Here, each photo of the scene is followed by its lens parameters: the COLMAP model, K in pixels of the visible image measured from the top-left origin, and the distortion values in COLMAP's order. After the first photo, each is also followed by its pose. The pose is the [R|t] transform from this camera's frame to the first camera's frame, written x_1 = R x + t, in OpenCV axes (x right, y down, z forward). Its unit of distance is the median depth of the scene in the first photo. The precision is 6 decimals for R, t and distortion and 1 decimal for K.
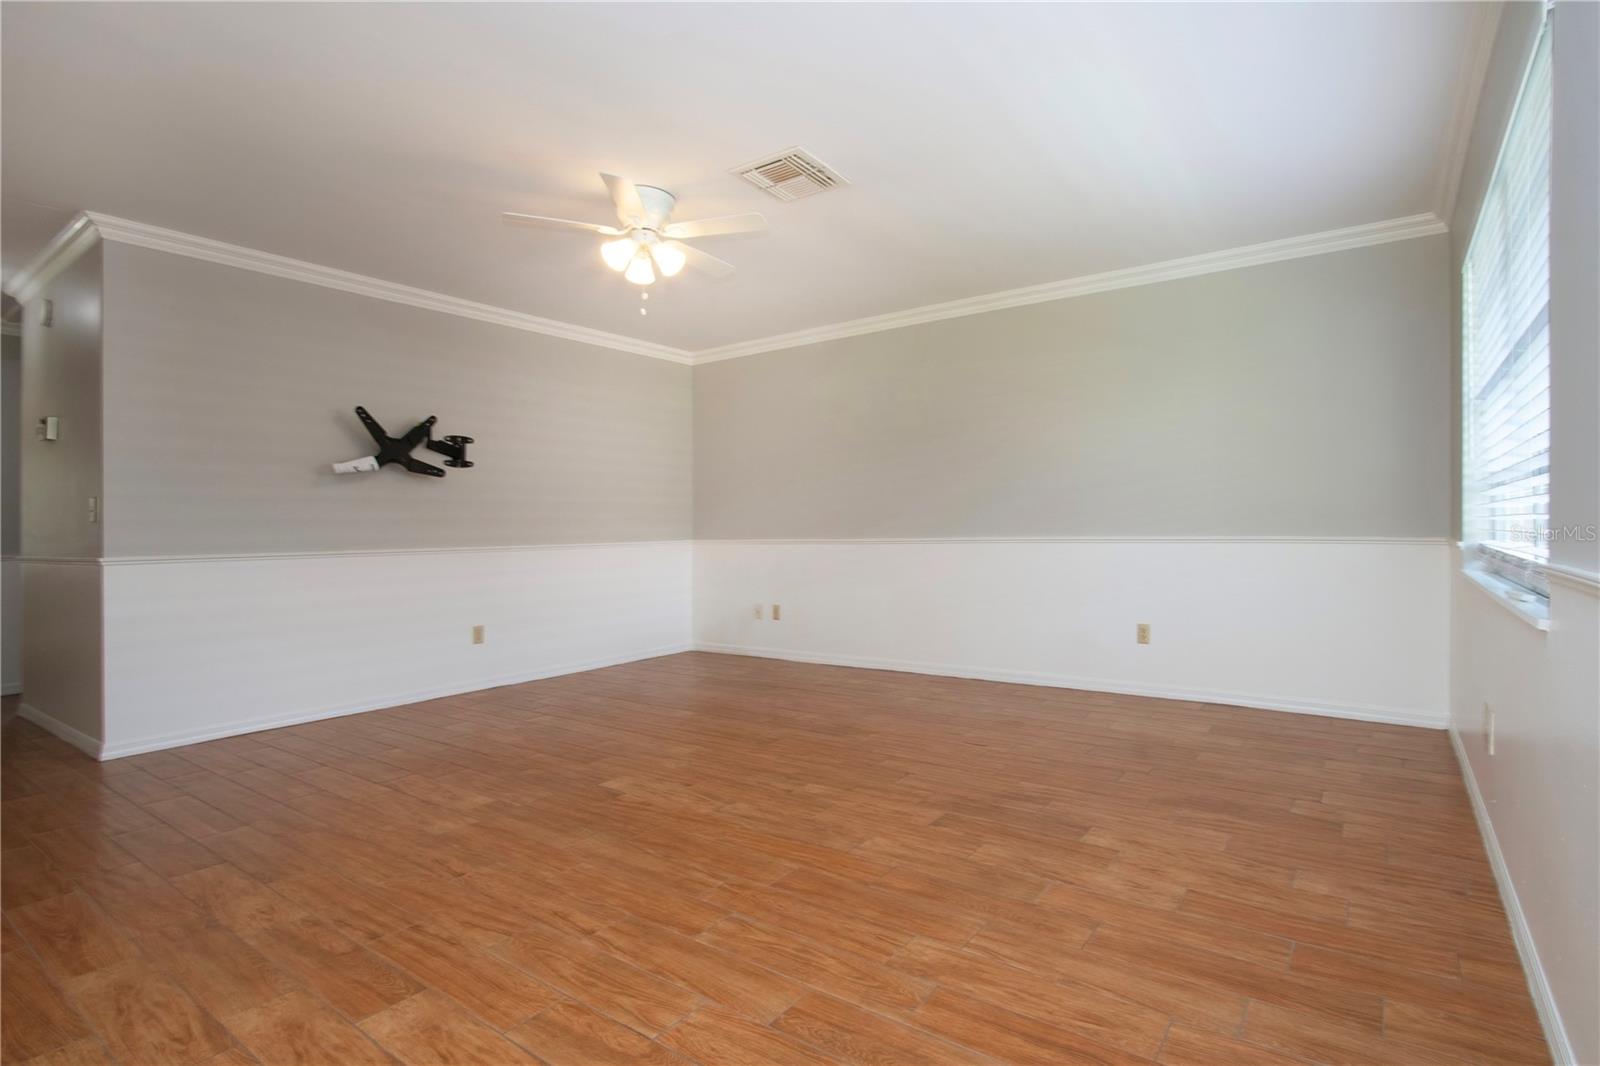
lens RADIAL K [[806.5, 0, 826.7], [0, 806.5, 514.1], [0, 0, 1]] dist [-0.011255, 0.001618]
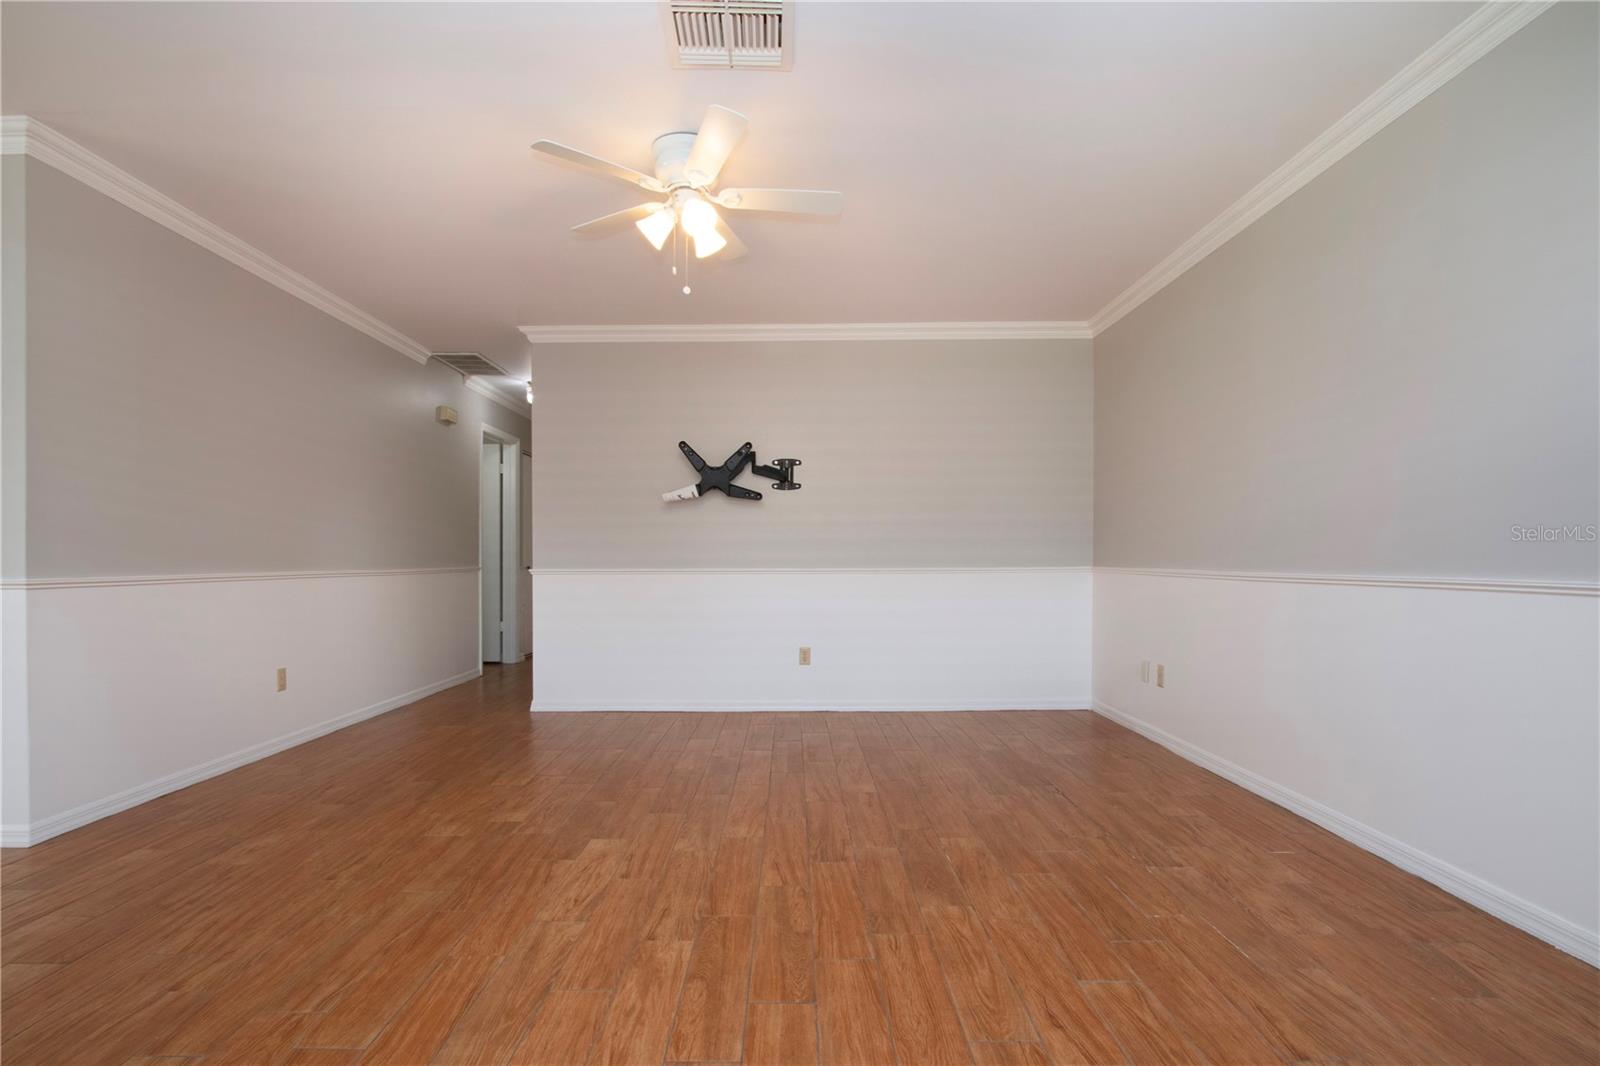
lens RADIAL K [[755.0, 0, 795.9], [0, 755.0, 552.8], [0, 0, 1]] dist [-0.014237, 0.001039]
pose [[0.565868, 0.011322, -0.824418, 0.467422], [0.008881, 0.999764, 0.019826, 0.003882], [0.824448, -0.018541, 0.565634, 0.638439]]
